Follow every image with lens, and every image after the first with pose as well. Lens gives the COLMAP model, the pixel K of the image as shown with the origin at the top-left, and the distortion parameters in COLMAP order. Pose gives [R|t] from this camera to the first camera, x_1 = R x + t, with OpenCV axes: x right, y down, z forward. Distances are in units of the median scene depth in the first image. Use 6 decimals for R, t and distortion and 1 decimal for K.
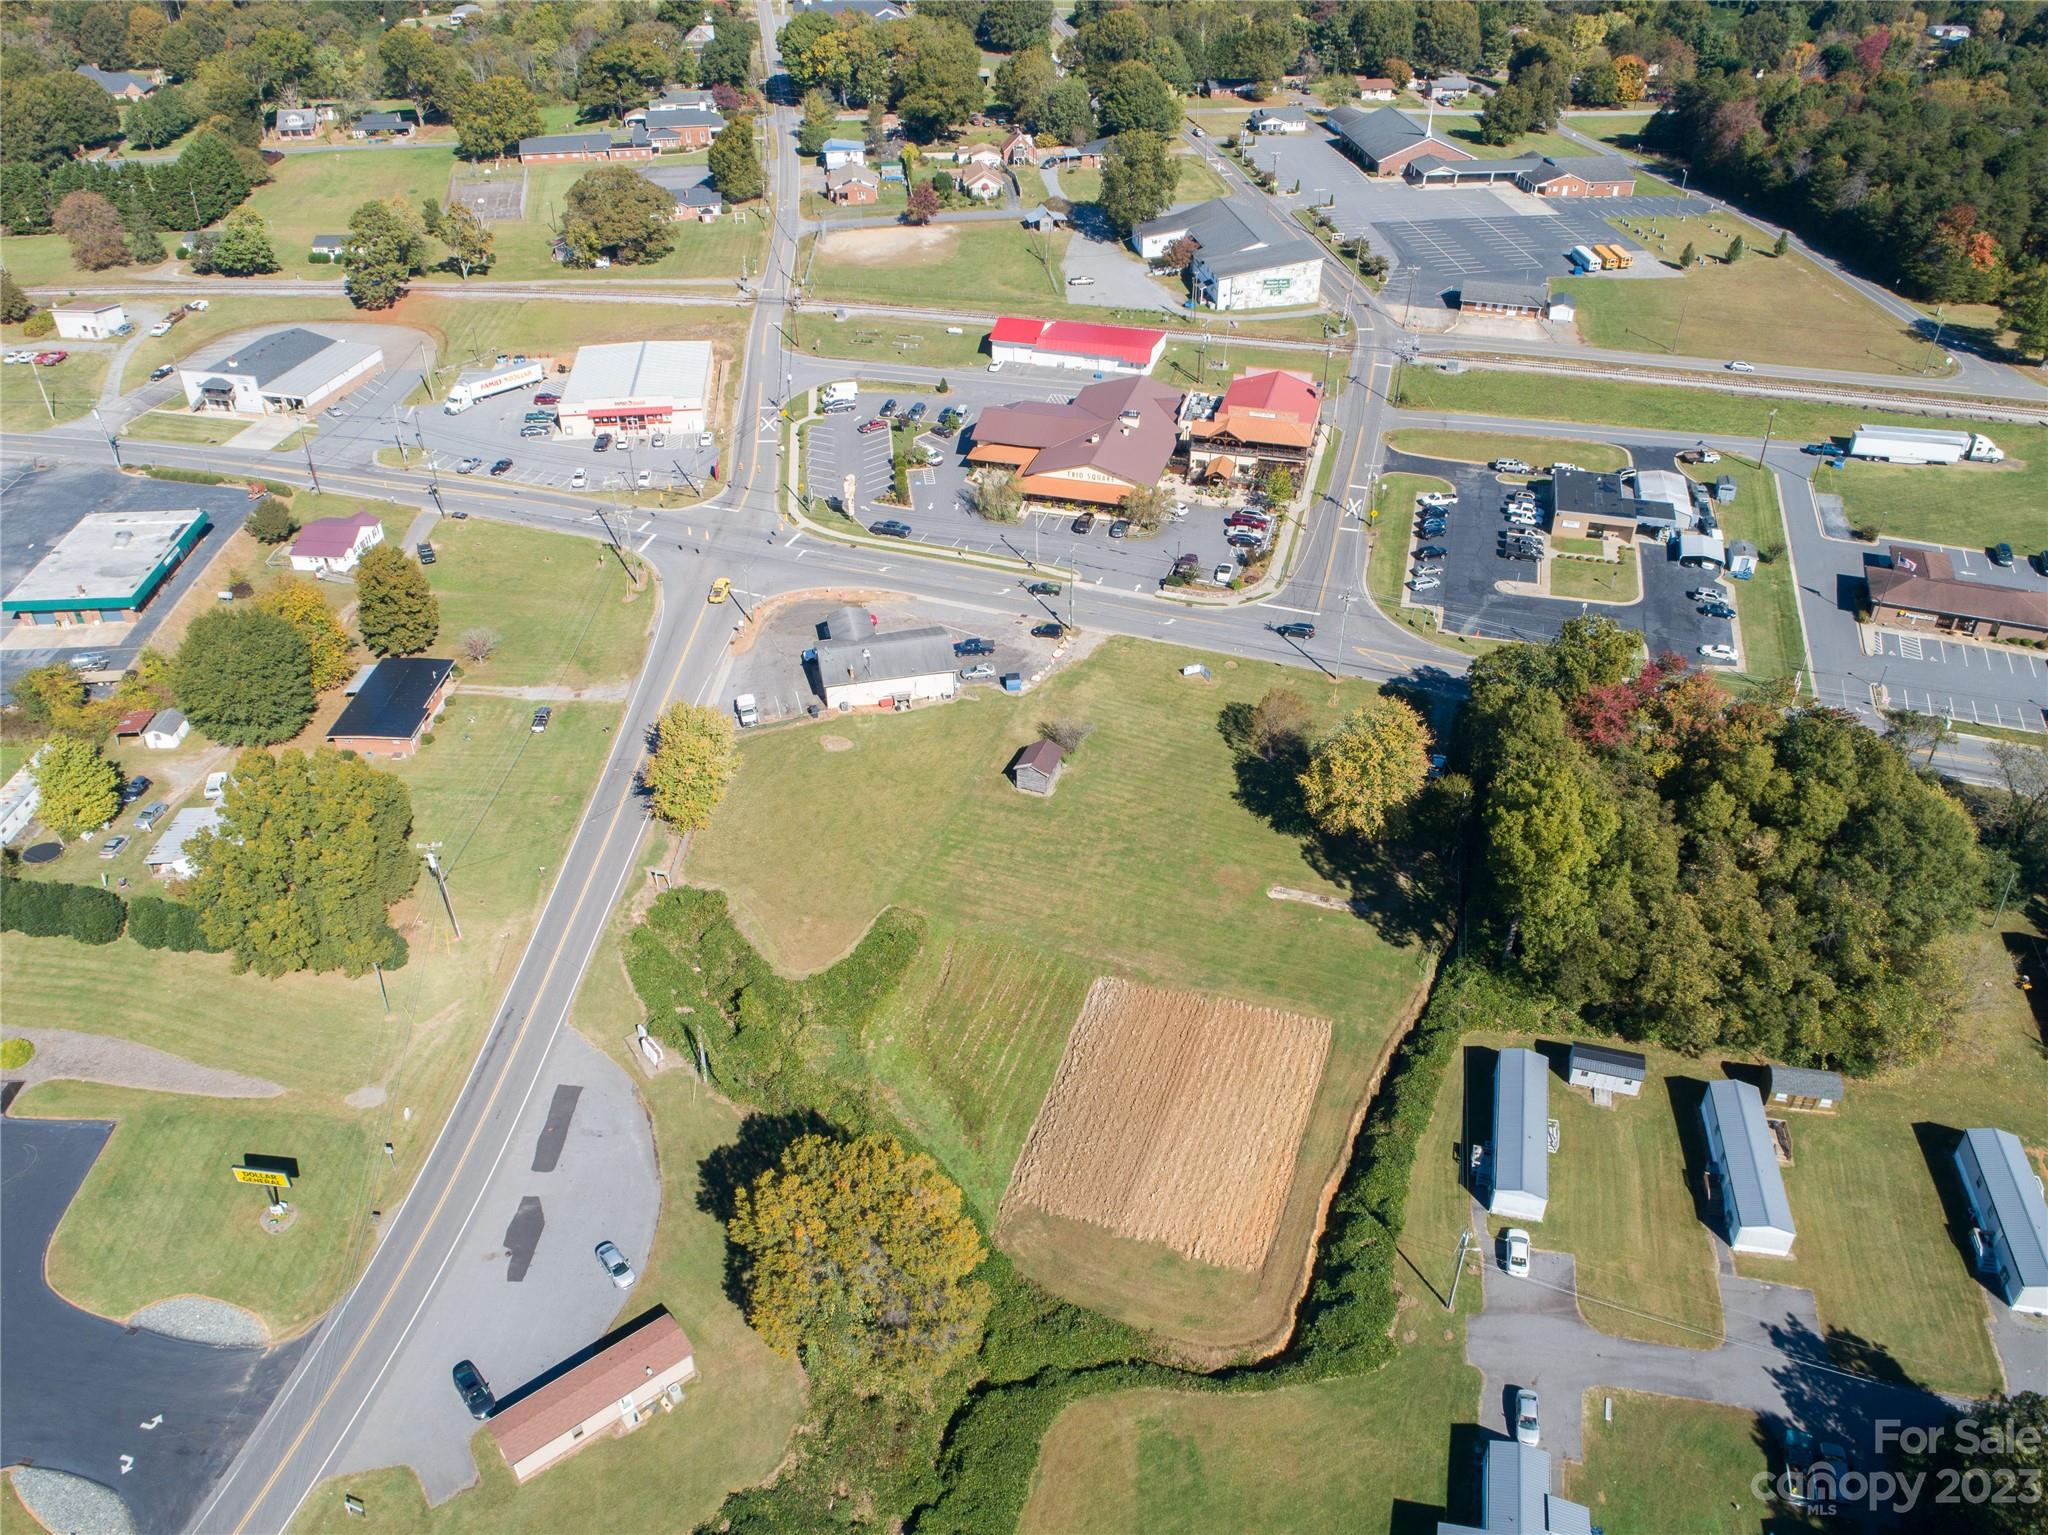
lens RADIAL K [[1543.9, 0, 1024.0], [0, 1543.9, 767.5], [0, 0, 1]] dist [-0.025042, 0.013825]
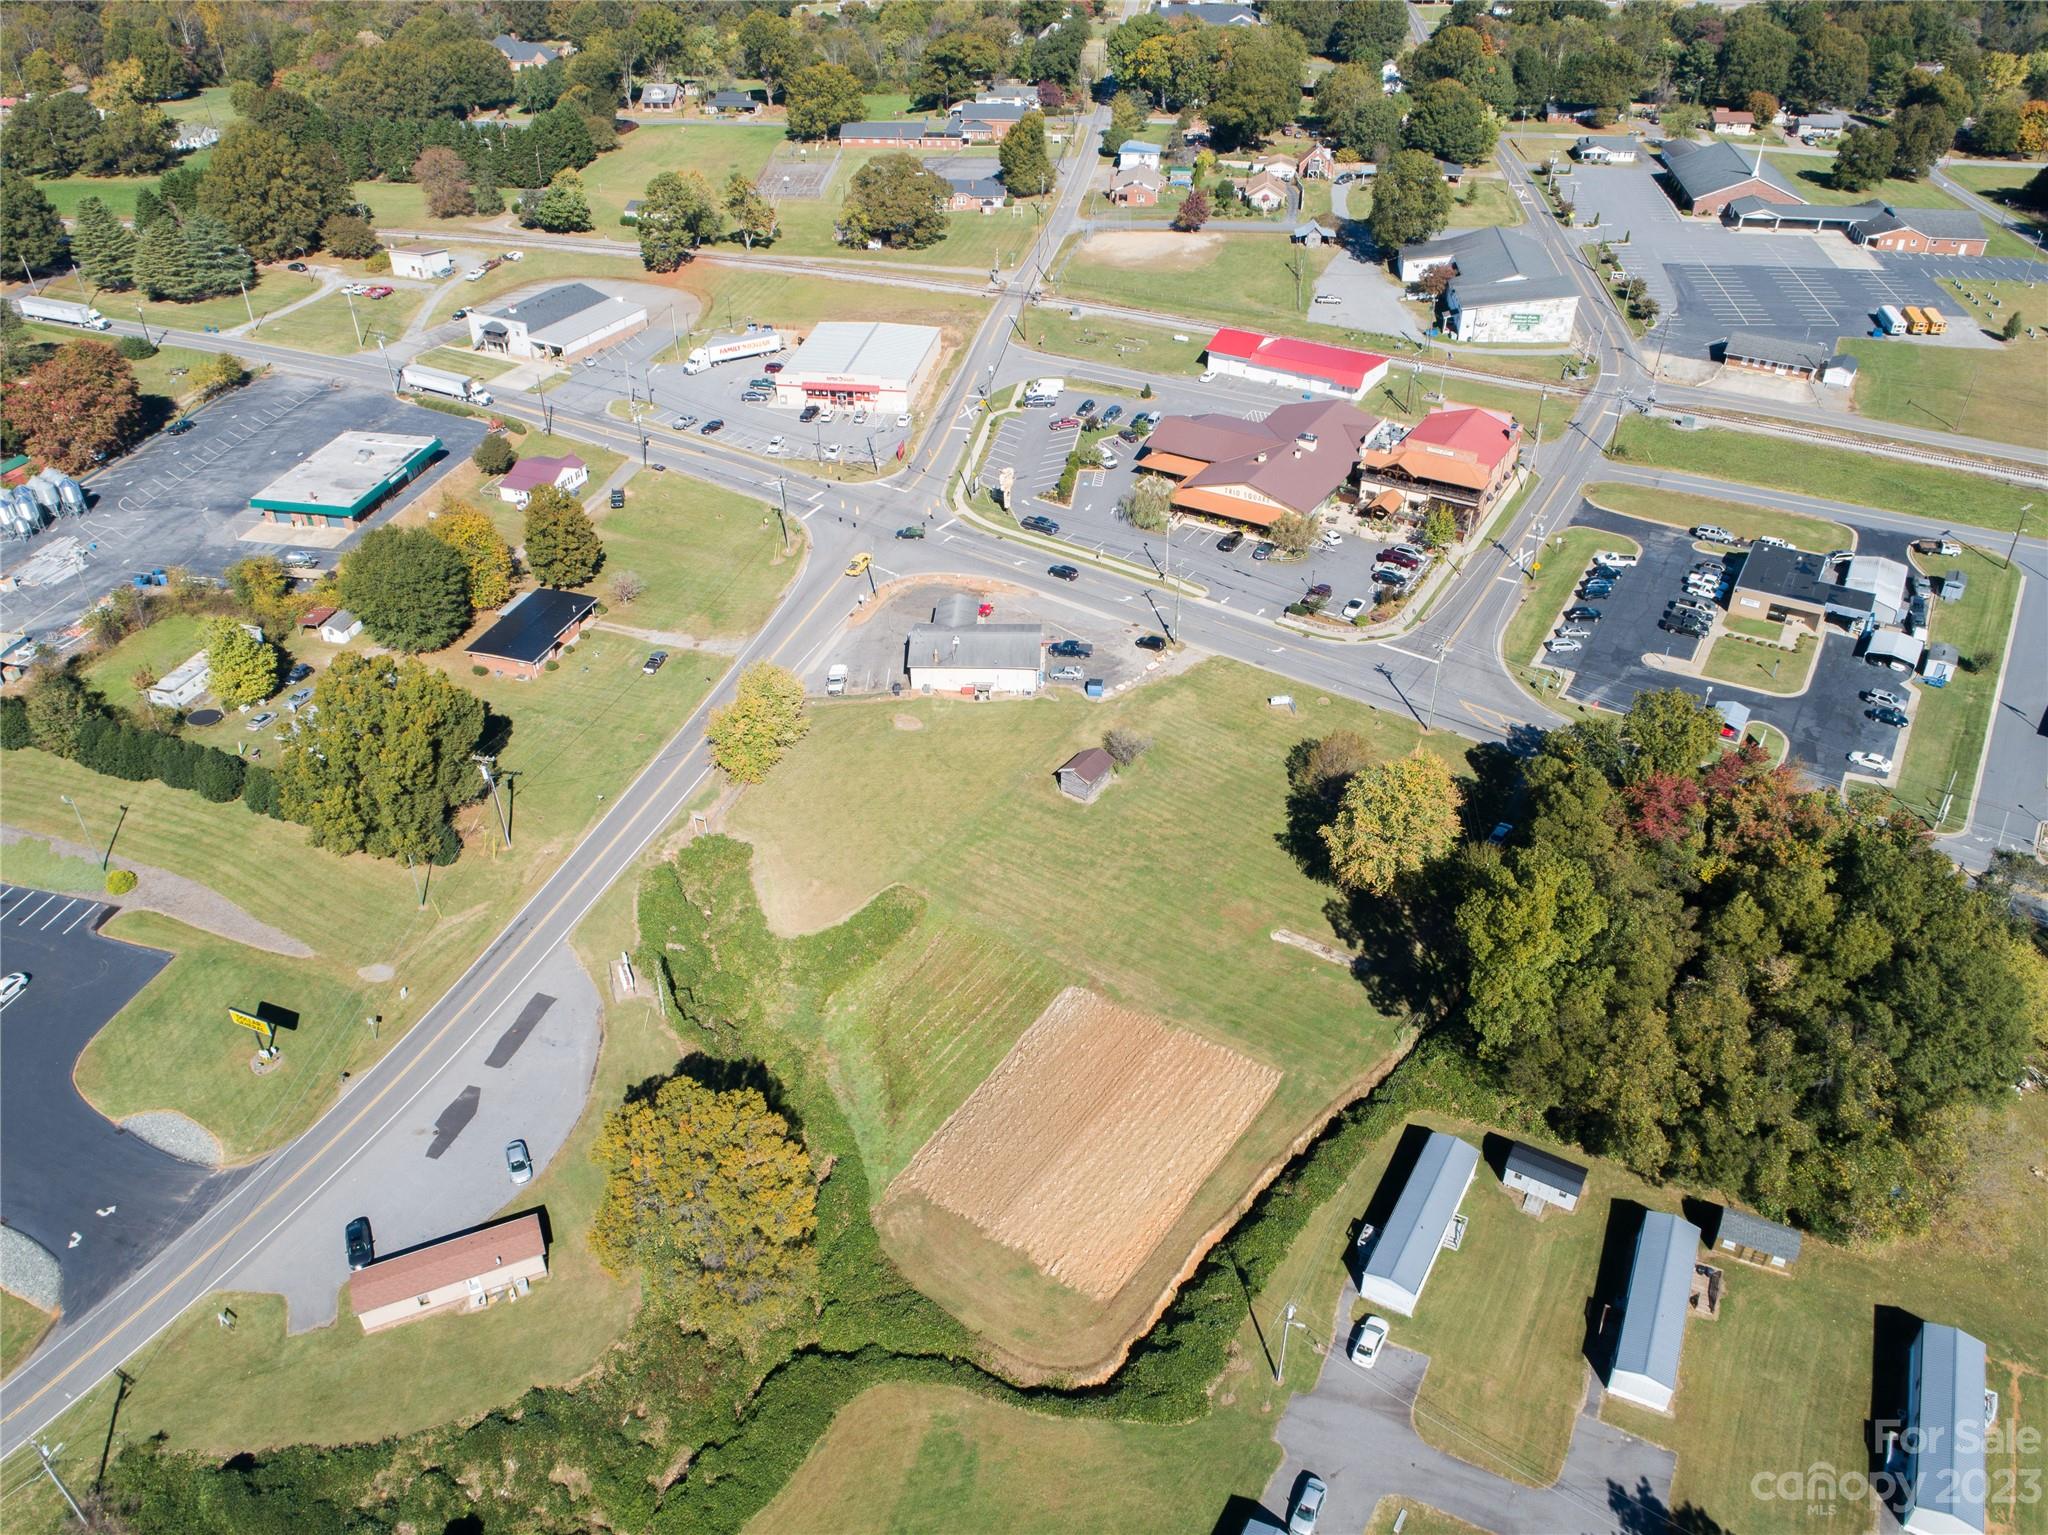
lens RADIAL K [[1543.9, 0, 1024.0], [0, 1543.9, 767.5], [0, 0, 1]] dist [-0.025042, 0.013825]
pose [[0.964704, 0.146542, -0.218795, 0.143972], [-0.146828, 0.989048, 0.015043, -0.010131], [0.218603, 0.017613, 0.975655, 0.009572]]
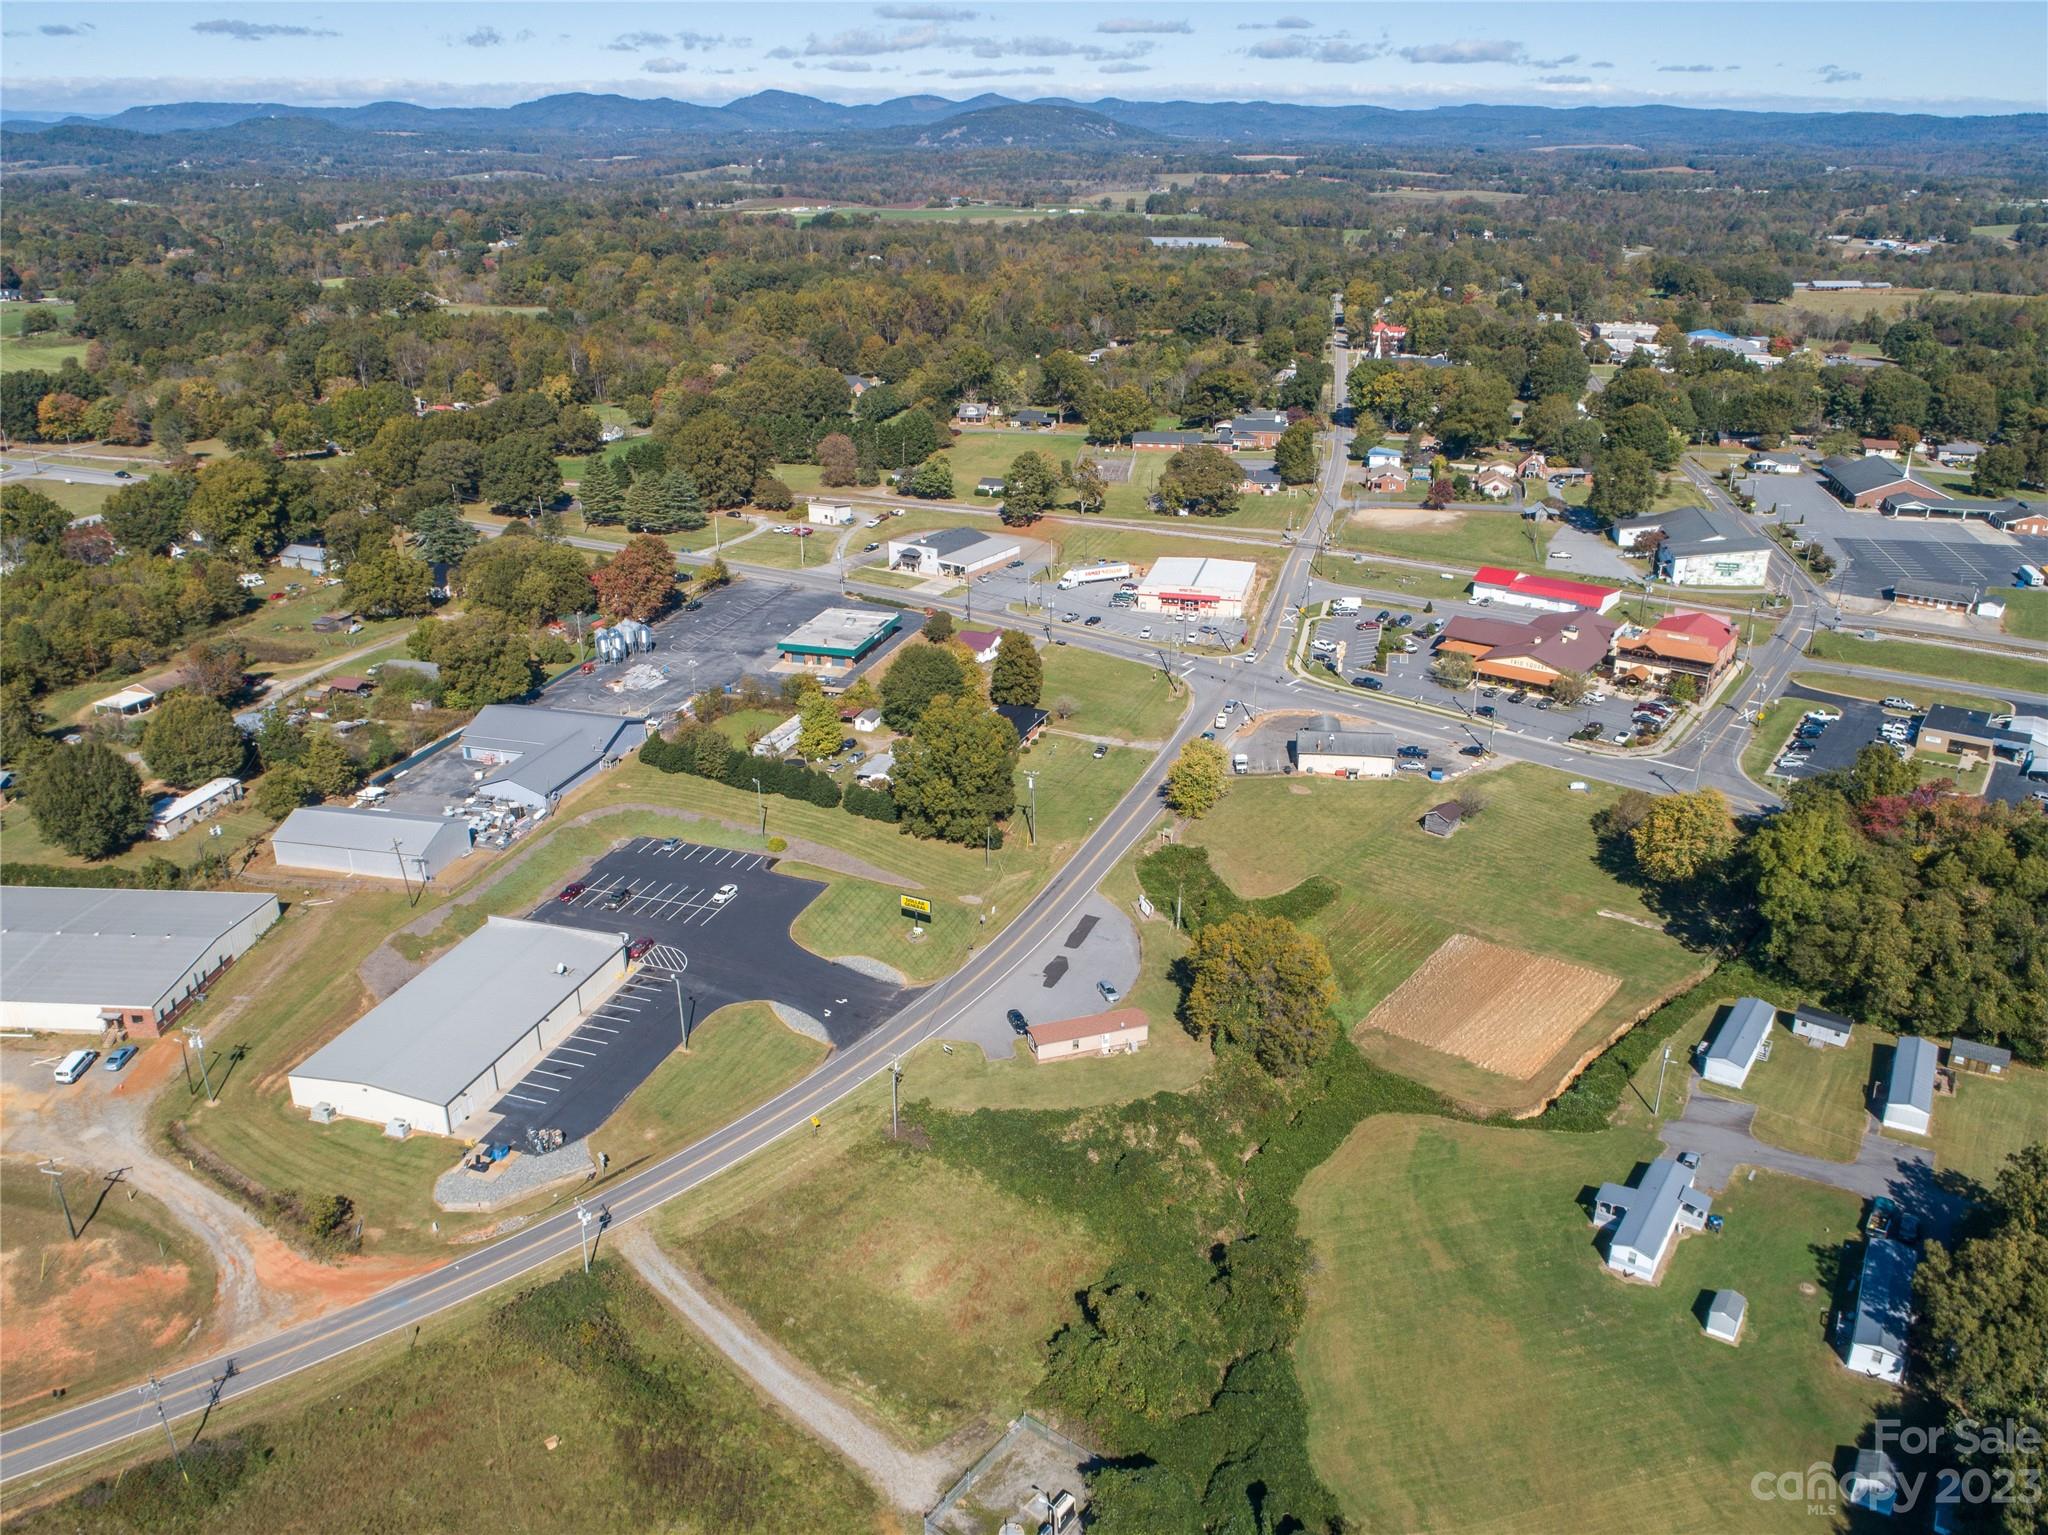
lens RADIAL K [[1576.1, 0, 1024.0], [0, 1576.1, 767.5], [0, 0, 1]] dist [-0.023850, 0.012152]
pose [[0.938486, 0.129617, -0.320069, 0.077700], [-0.198270, 0.961132, -0.192129, 0.227938], [0.282726, 0.243770, 0.927708, -0.318686]]
